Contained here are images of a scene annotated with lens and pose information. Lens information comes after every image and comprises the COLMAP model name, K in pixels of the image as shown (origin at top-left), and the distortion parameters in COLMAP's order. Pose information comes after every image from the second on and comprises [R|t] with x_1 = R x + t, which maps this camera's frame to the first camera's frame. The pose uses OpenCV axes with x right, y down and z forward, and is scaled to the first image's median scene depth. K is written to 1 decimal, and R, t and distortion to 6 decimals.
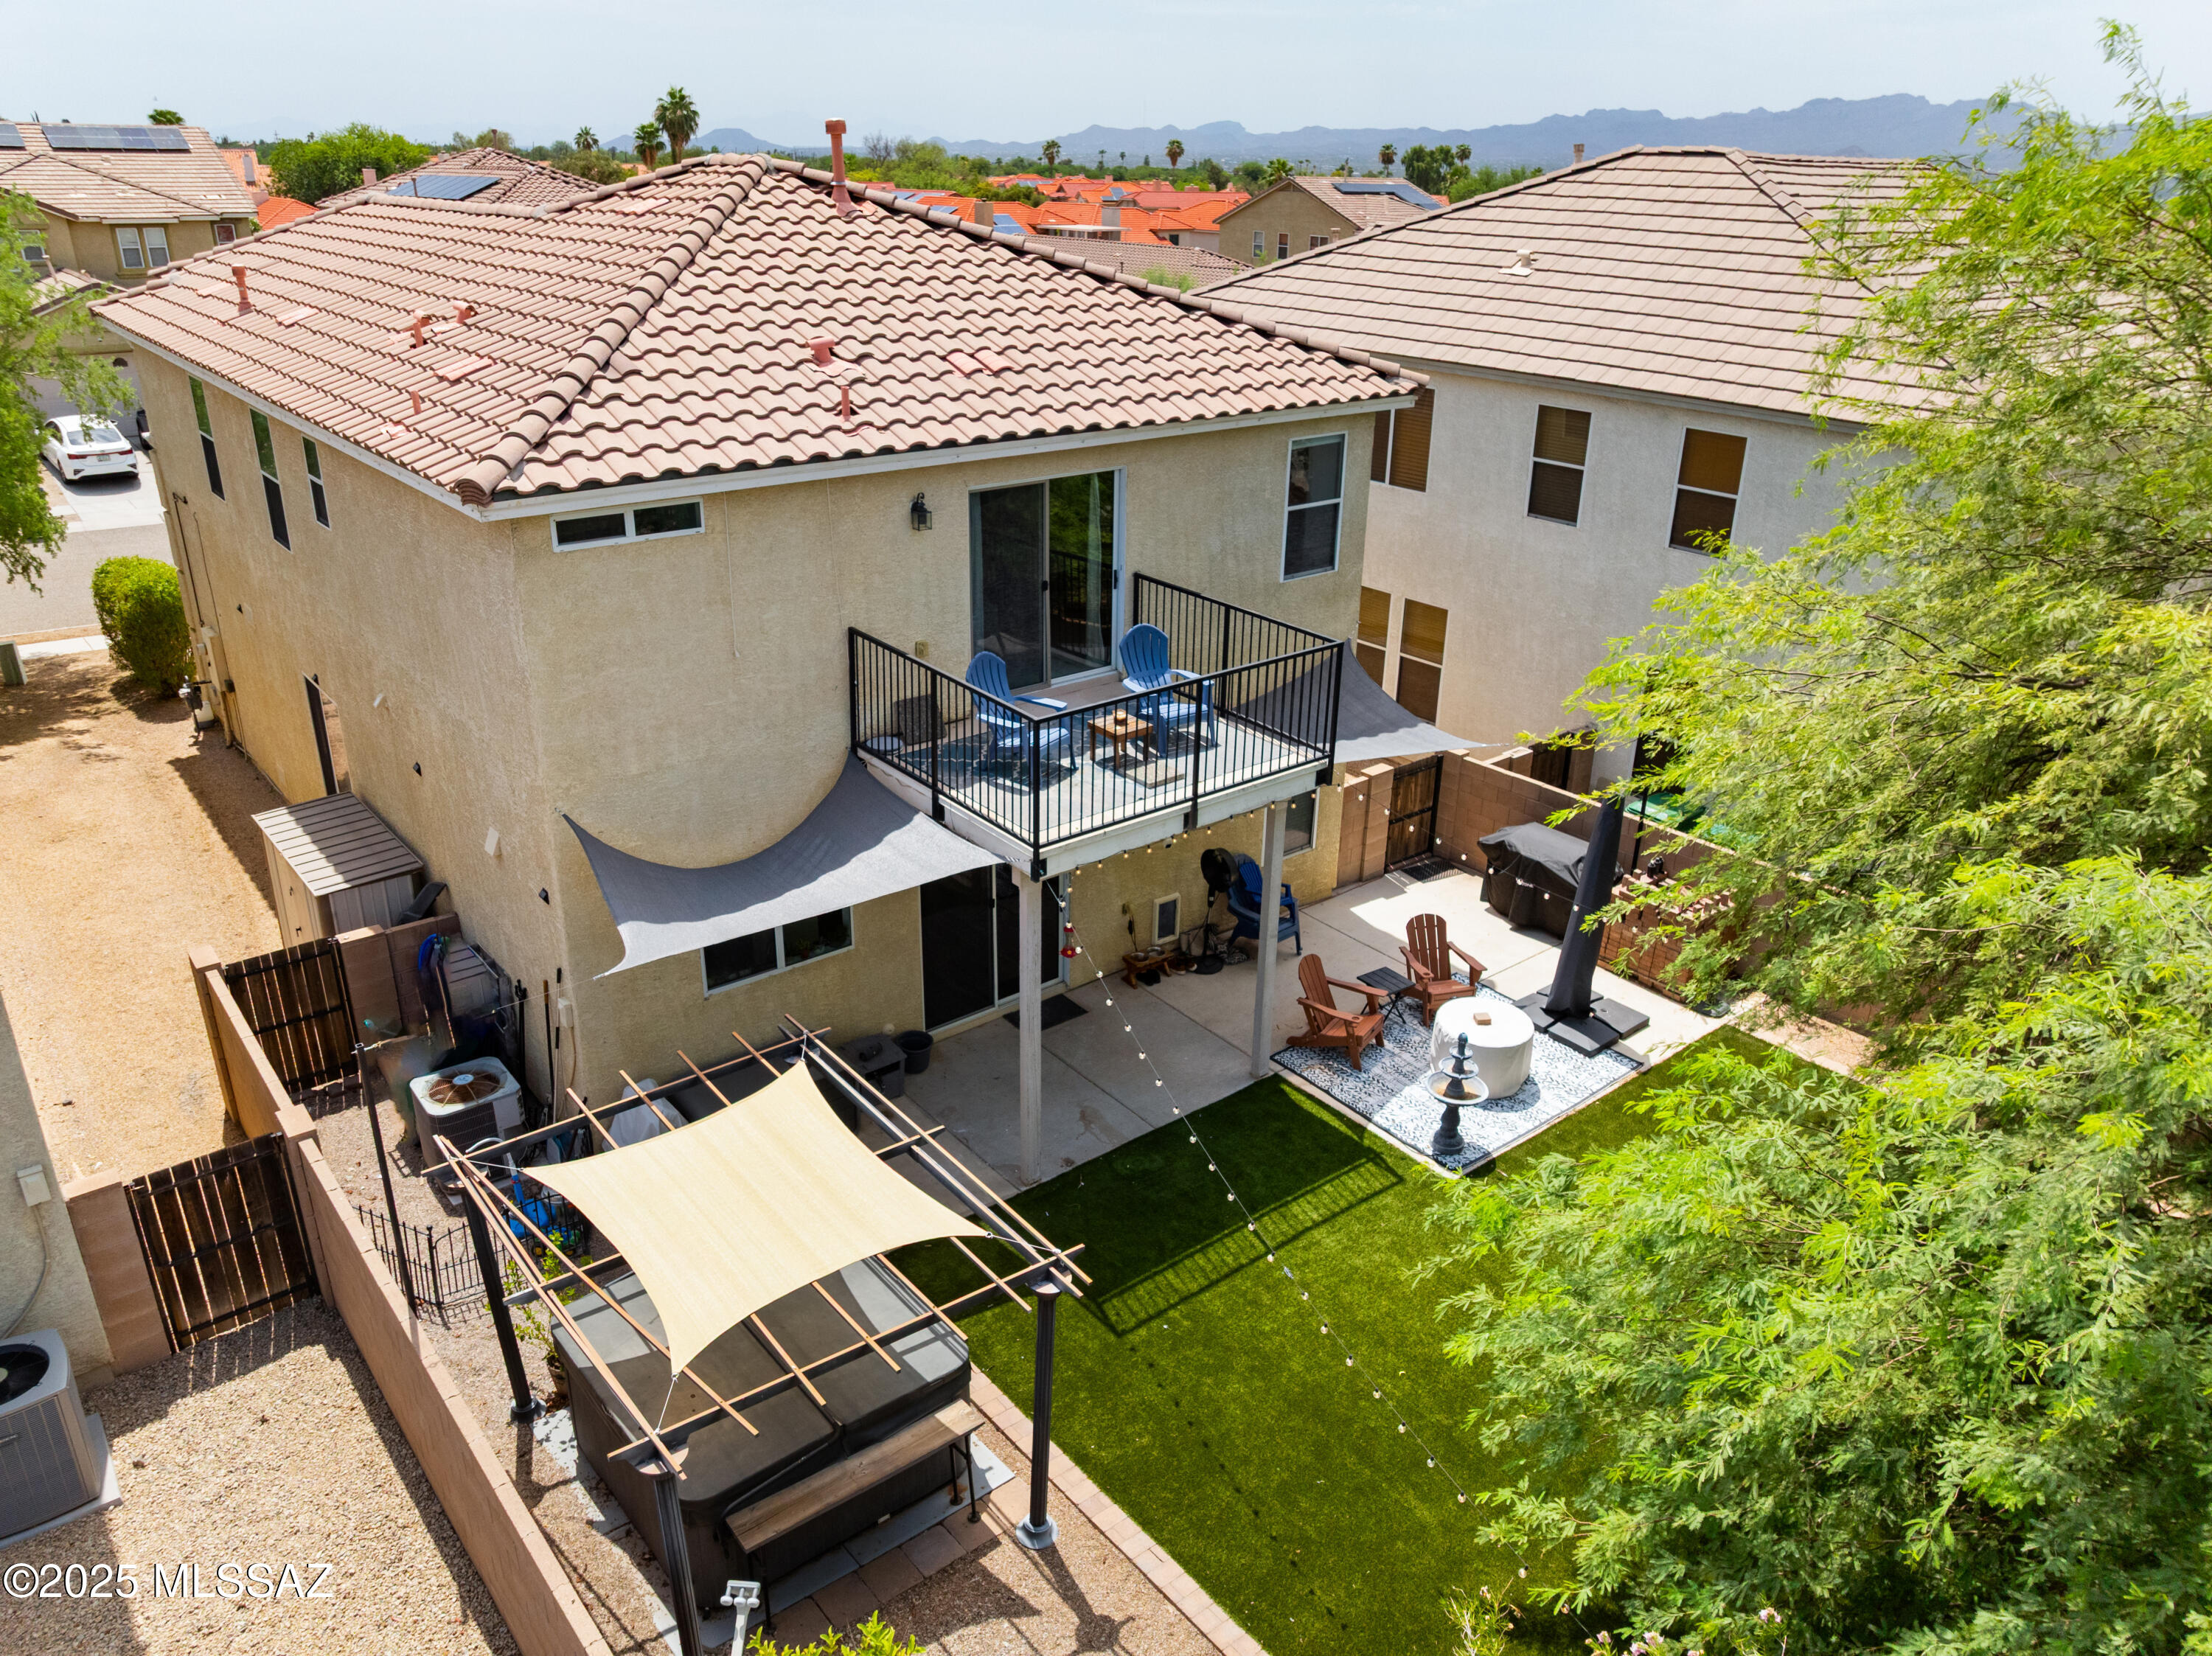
lens RADIAL K [[1570.2, 0, 1106.0], [0, 1570.2, 828.0], [0, 0, 1]] dist [-0.032911, -0.000848]
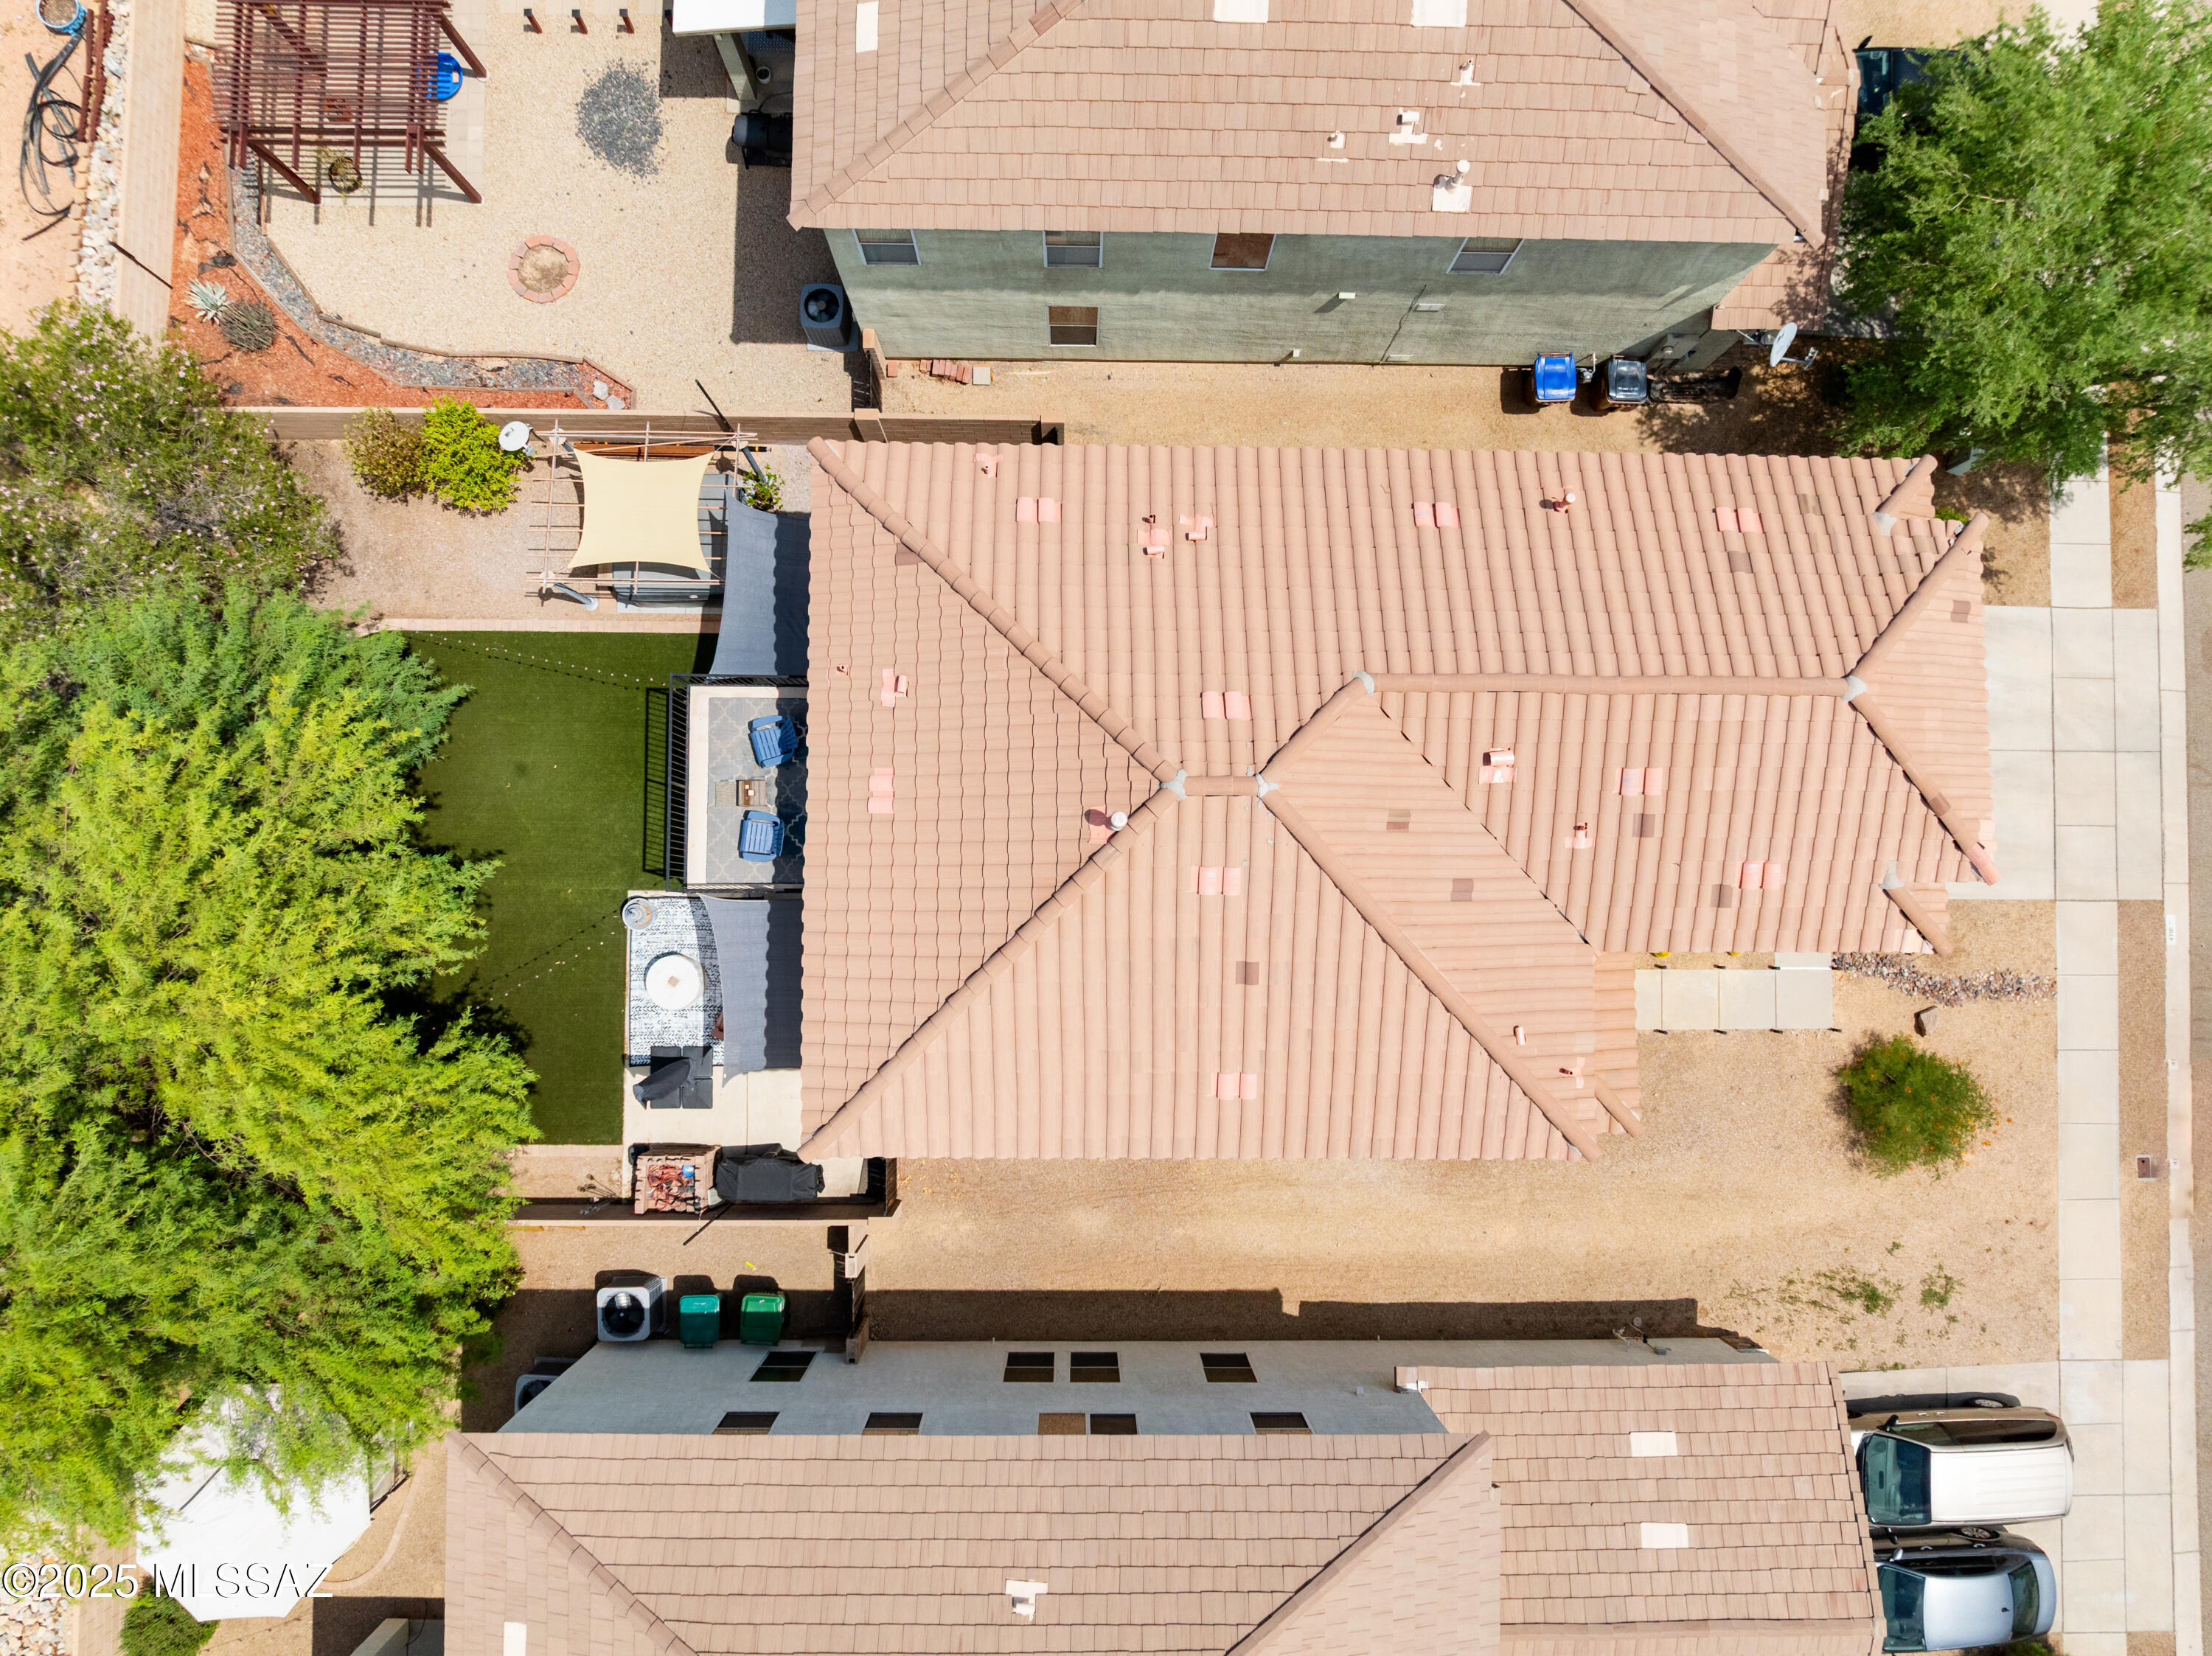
lens RADIAL K [[1570.2, 0, 1106.0], [0, 1570.2, 828.0], [0, 0, 1]] dist [-0.032911, -0.000848]
pose [[-0.635893, 0.767931, -0.076951, -0.073458], [-0.326119, -0.176993, 0.928612, -1.764488], [0.699490, 0.615593, 0.362985, 0.631656]]
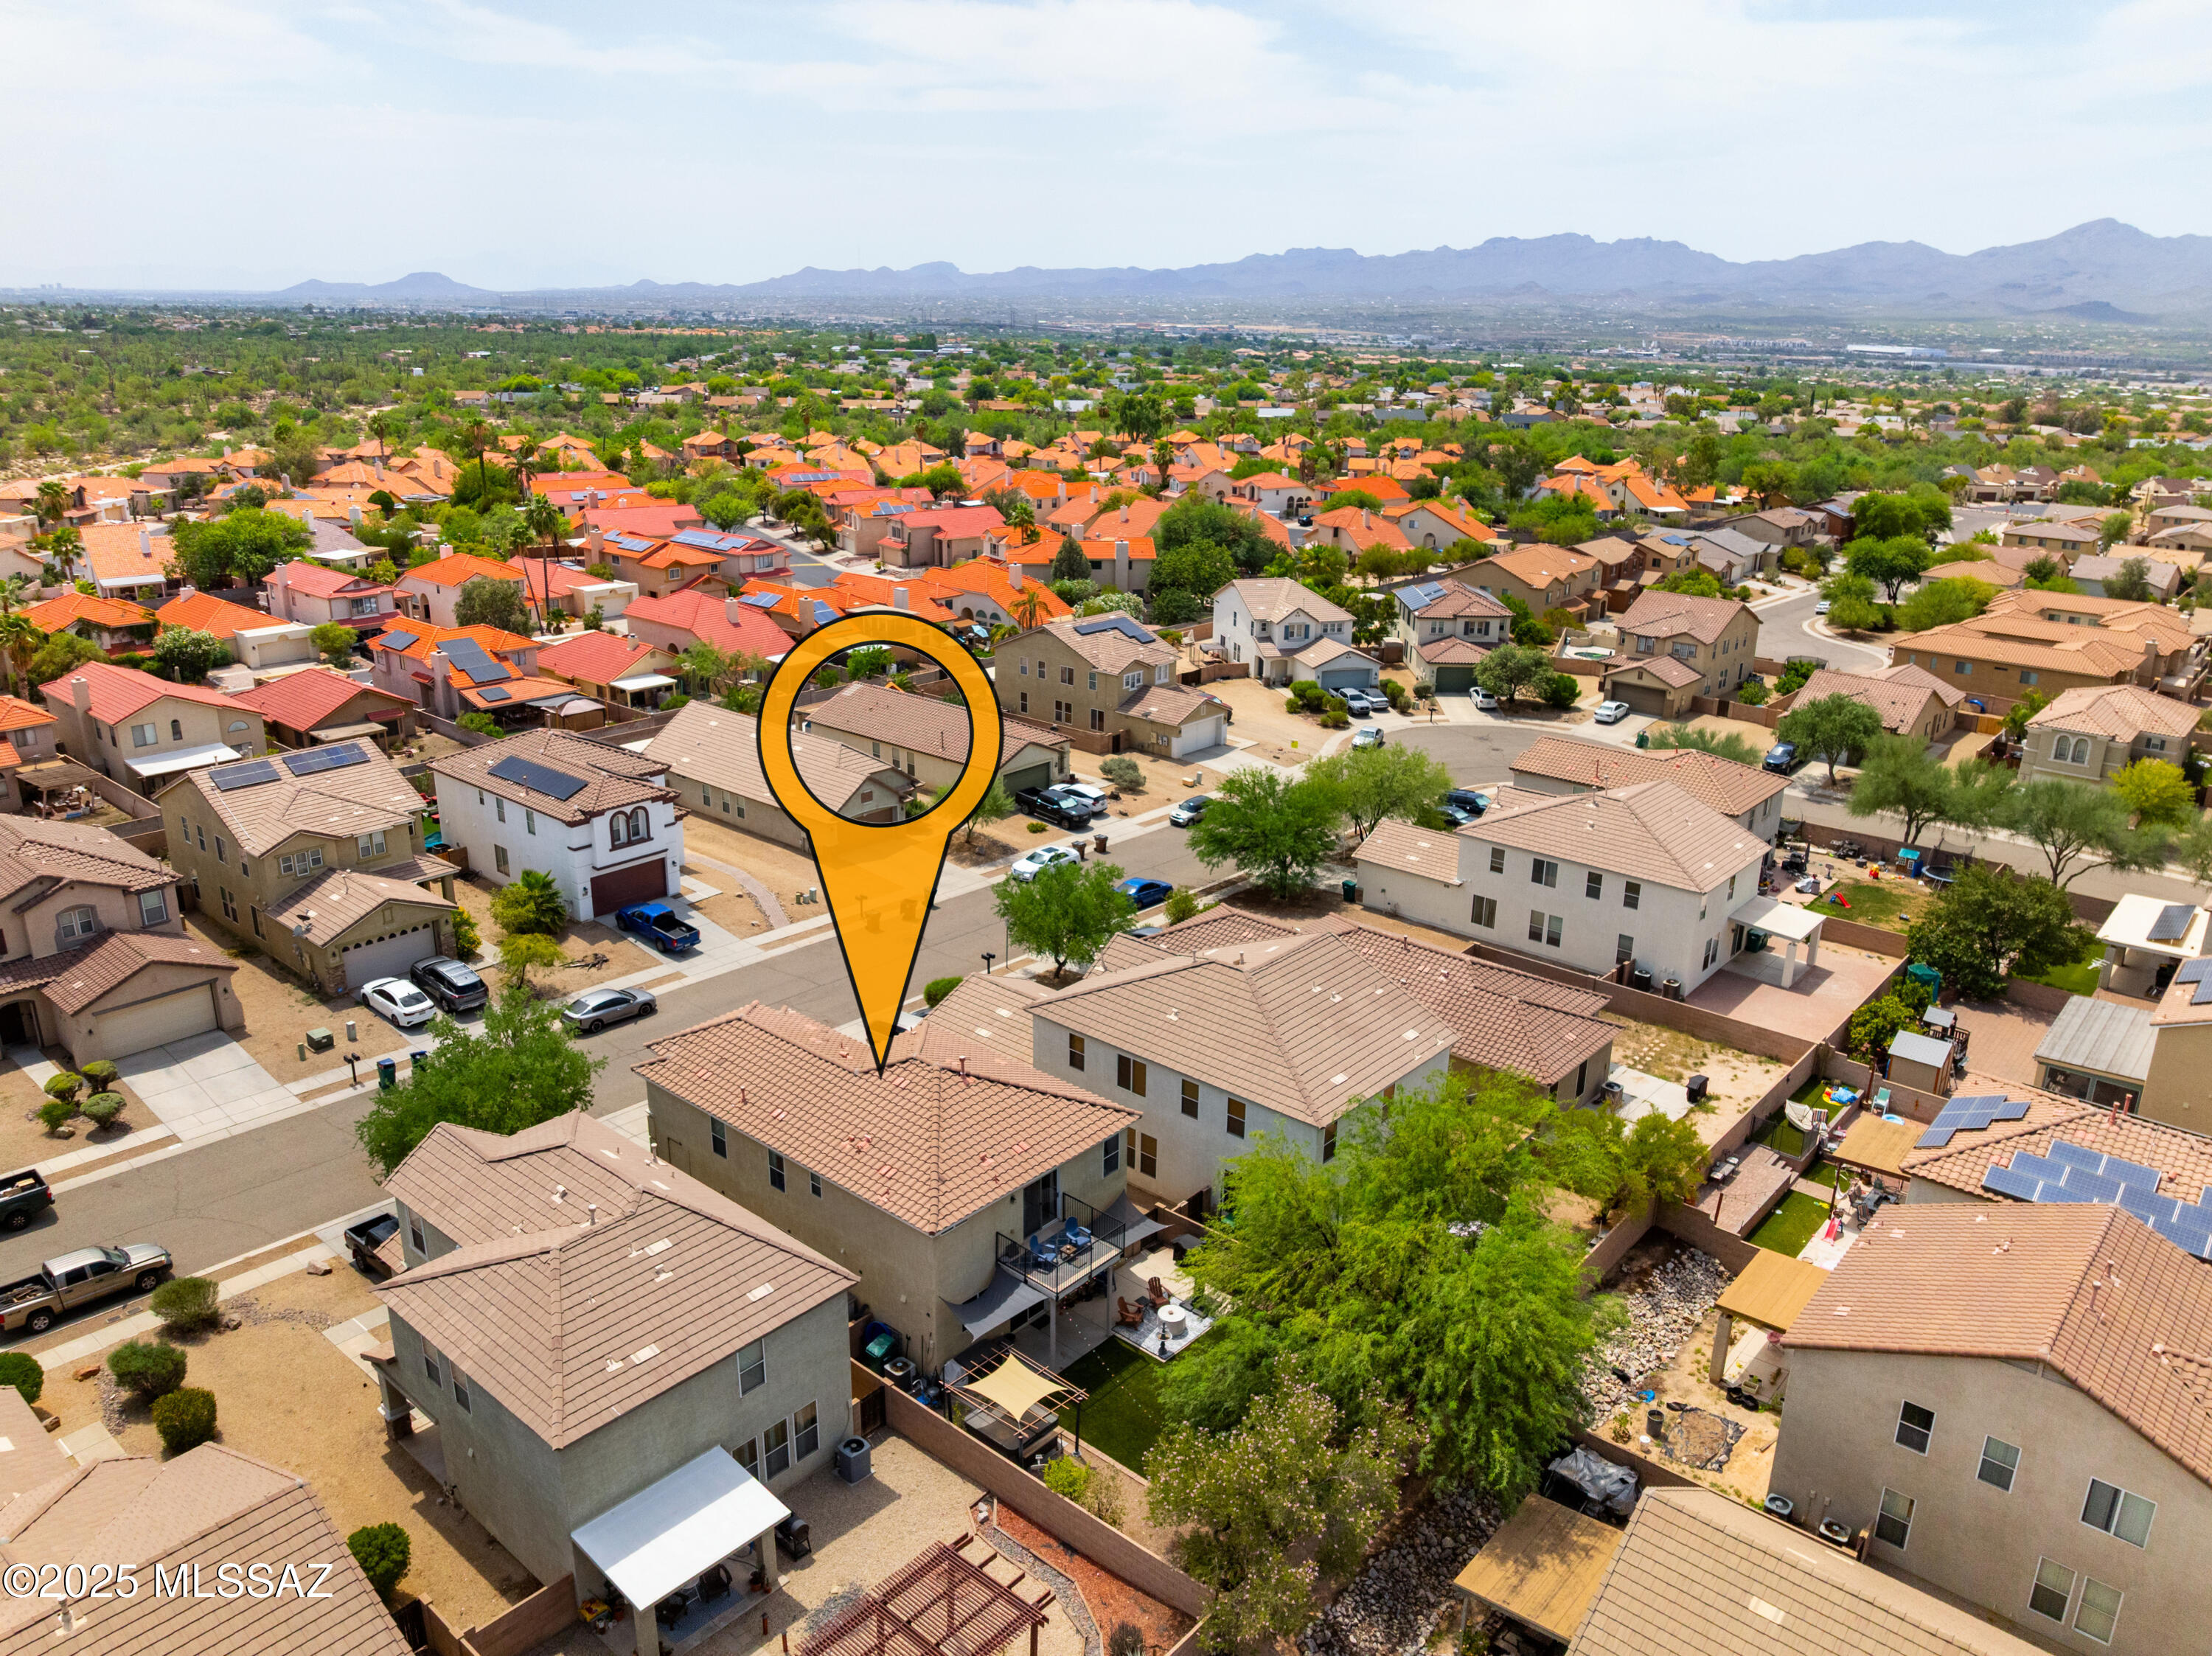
lens RADIAL K [[1570.2, 0, 1106.0], [0, 1570.2, 828.0], [0, 0, 1]] dist [-0.032911, -0.000848]
pose [[0.986019, -0.060827, 0.155133, -0.405811], [0.074460, 0.993711, -0.083633, -0.720817], [-0.149071, 0.094015, 0.984347, -2.703761]]
